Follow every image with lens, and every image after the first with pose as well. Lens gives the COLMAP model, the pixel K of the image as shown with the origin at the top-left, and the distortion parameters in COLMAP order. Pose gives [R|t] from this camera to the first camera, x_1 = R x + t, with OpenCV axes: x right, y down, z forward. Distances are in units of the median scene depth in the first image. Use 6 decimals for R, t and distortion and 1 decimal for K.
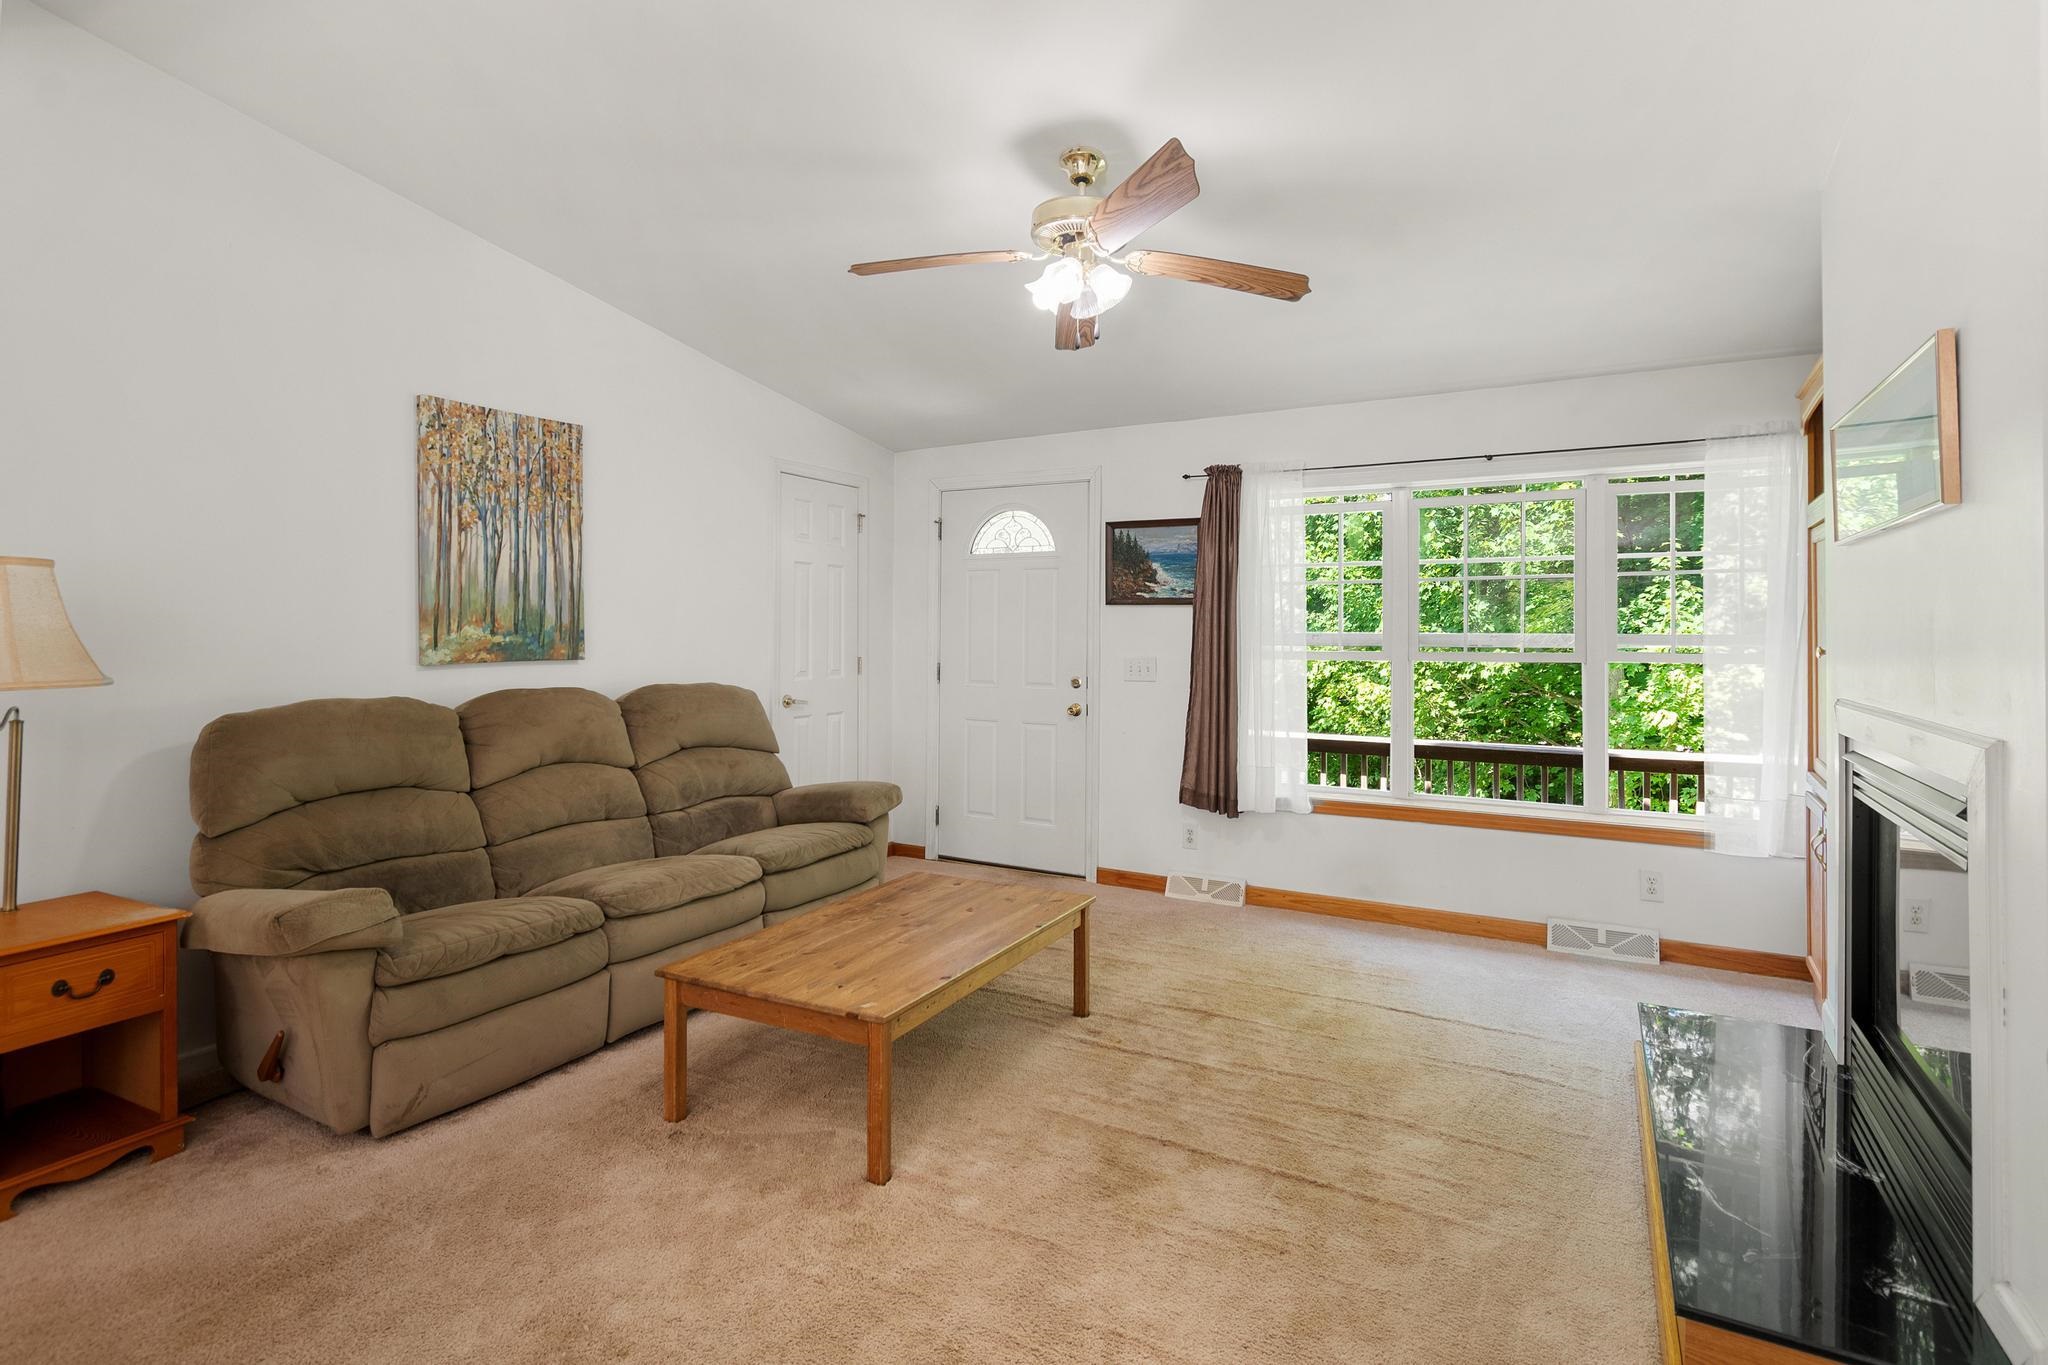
lens RADIAL K [[983.7, 0, 1035.0], [0, 983.7, 638.7], [0, 0, 1]] dist [-0.000711, -0.000087]
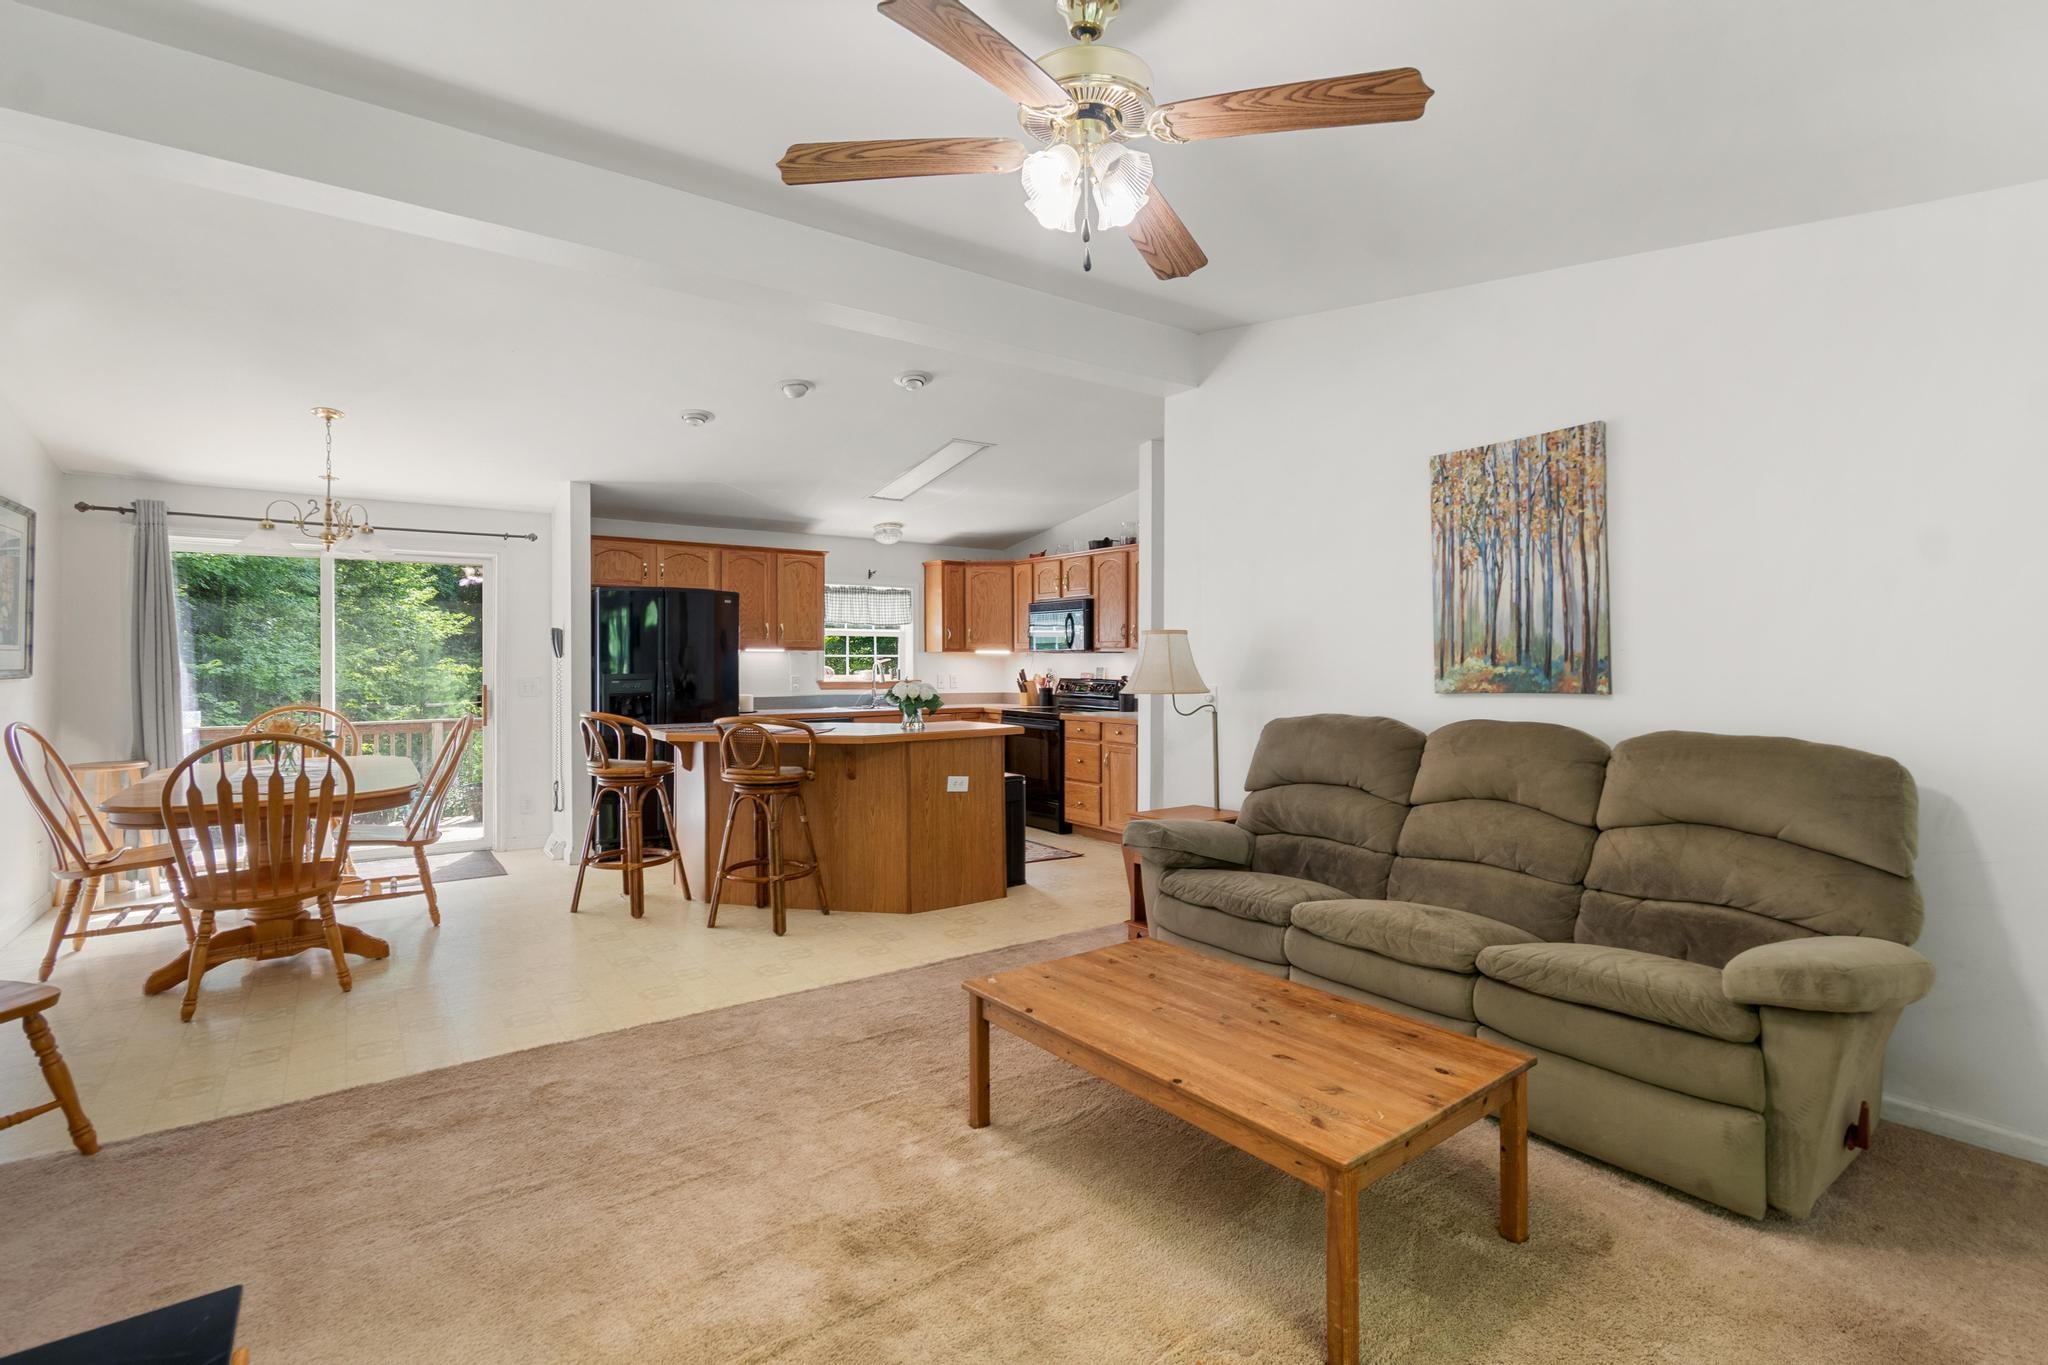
lens RADIAL K [[919.8, 0, 1012.5], [0, 919.8, 672.3], [0, 0, 1]] dist [0.000047, 0.000961]
pose [[-0.418375, 0.002397, -0.908271, 0.525024], [-0.000506, 0.999996, 0.002872, 0.000244], [0.908274, 0.001661, -0.418372, 0.949103]]
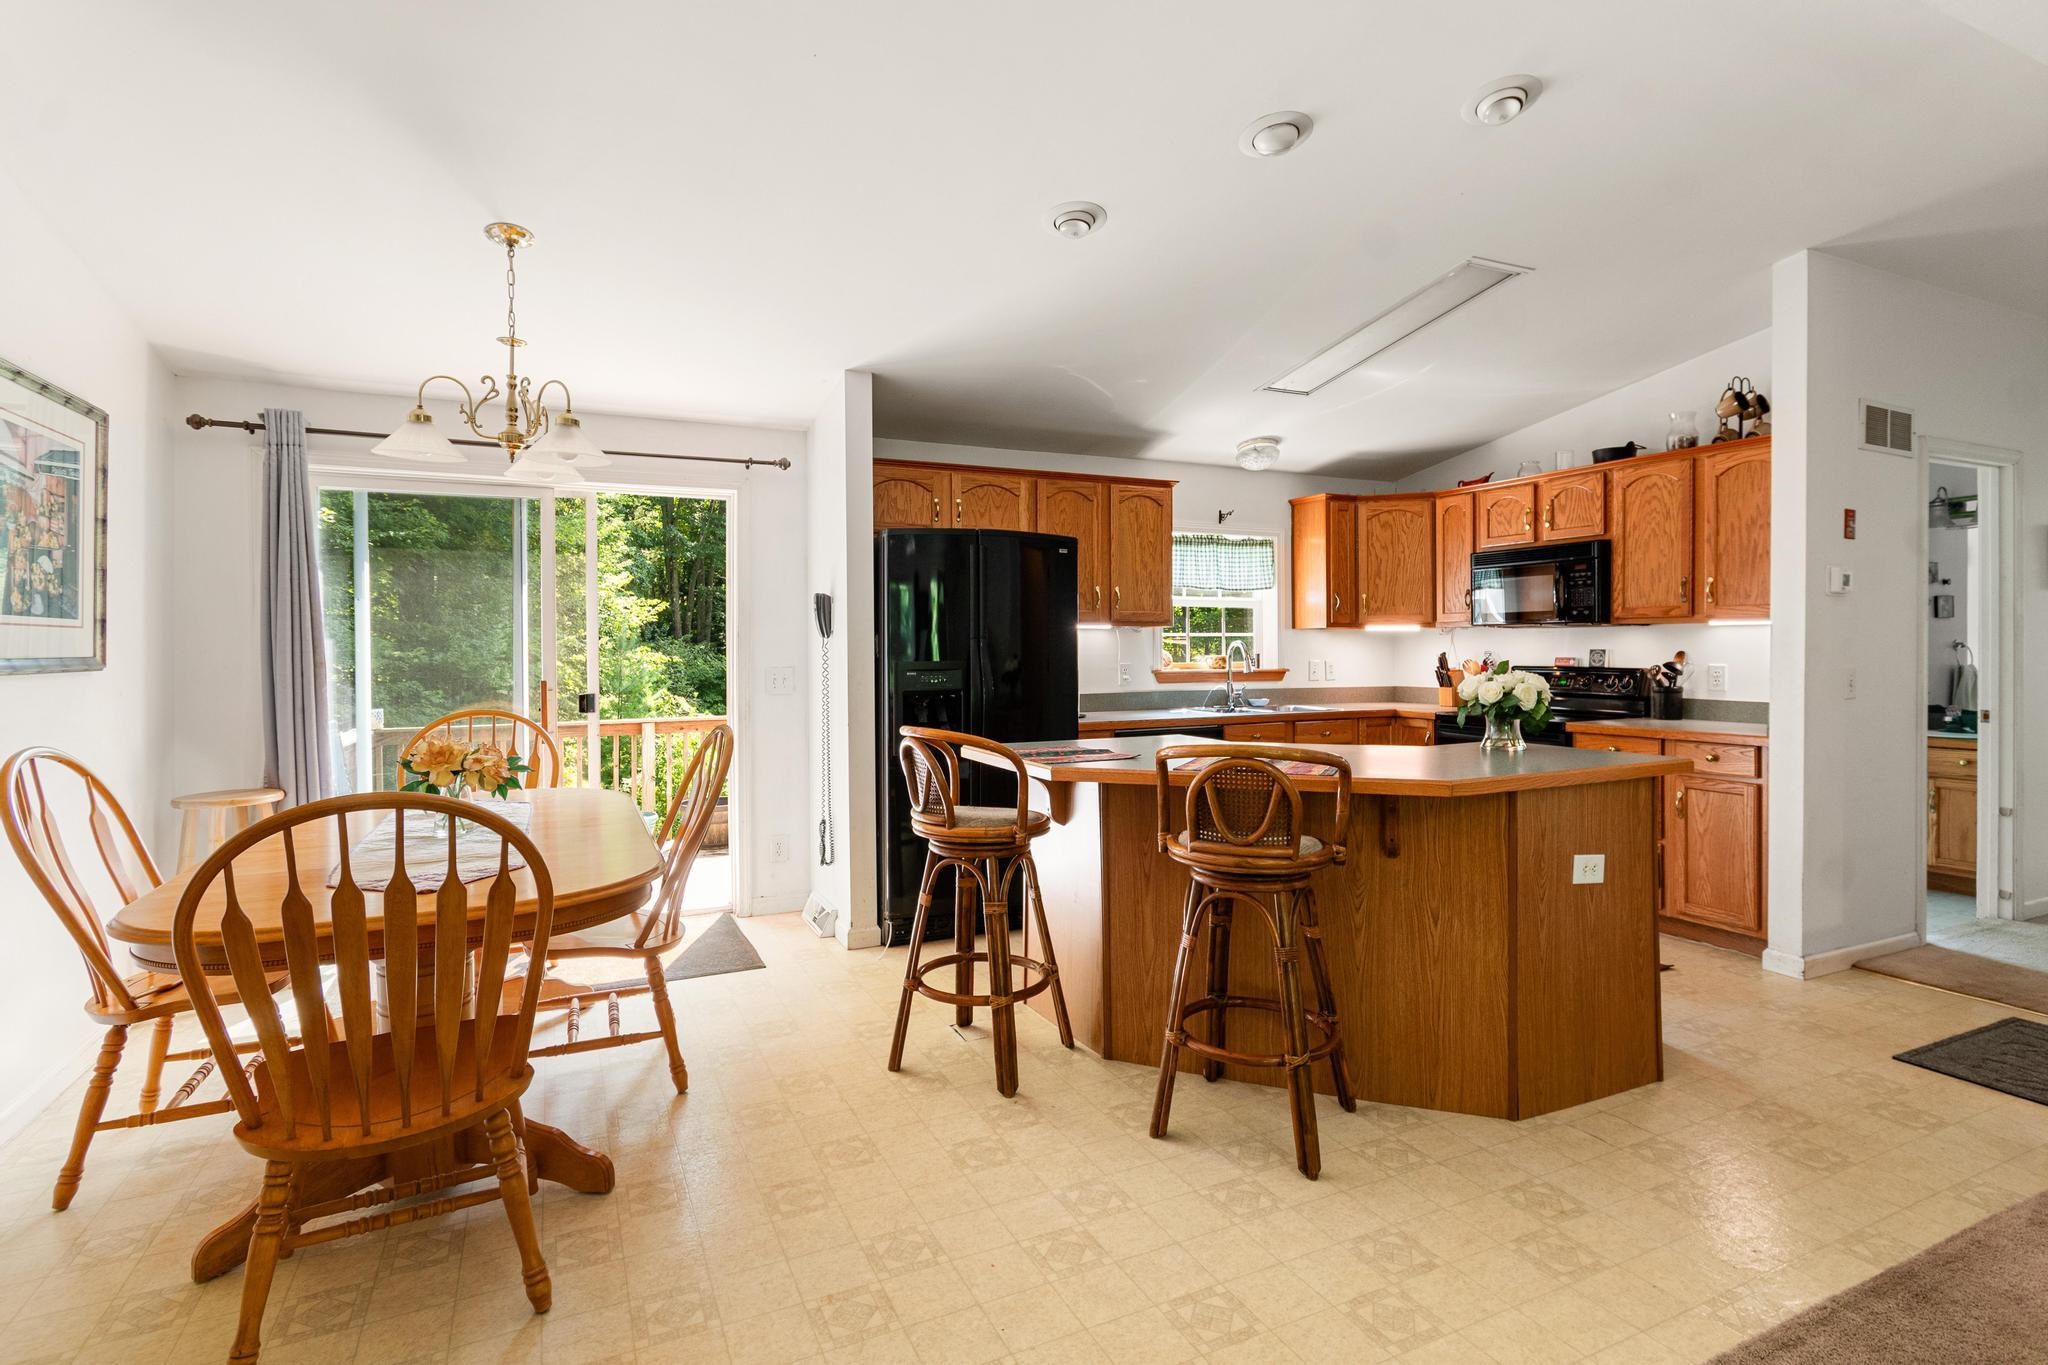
lens RADIAL K [[994.5, 0, 1029.4], [0, 994.5, 669.5], [0, 0, 1]] dist [-0.003894, 0.000040]
pose [[-0.571400, 0.012871, -0.820571, 0.267386], [0.003490, 0.999906, 0.013253, 0.002056], [0.820664, 0.004709, -0.571392, 0.502724]]
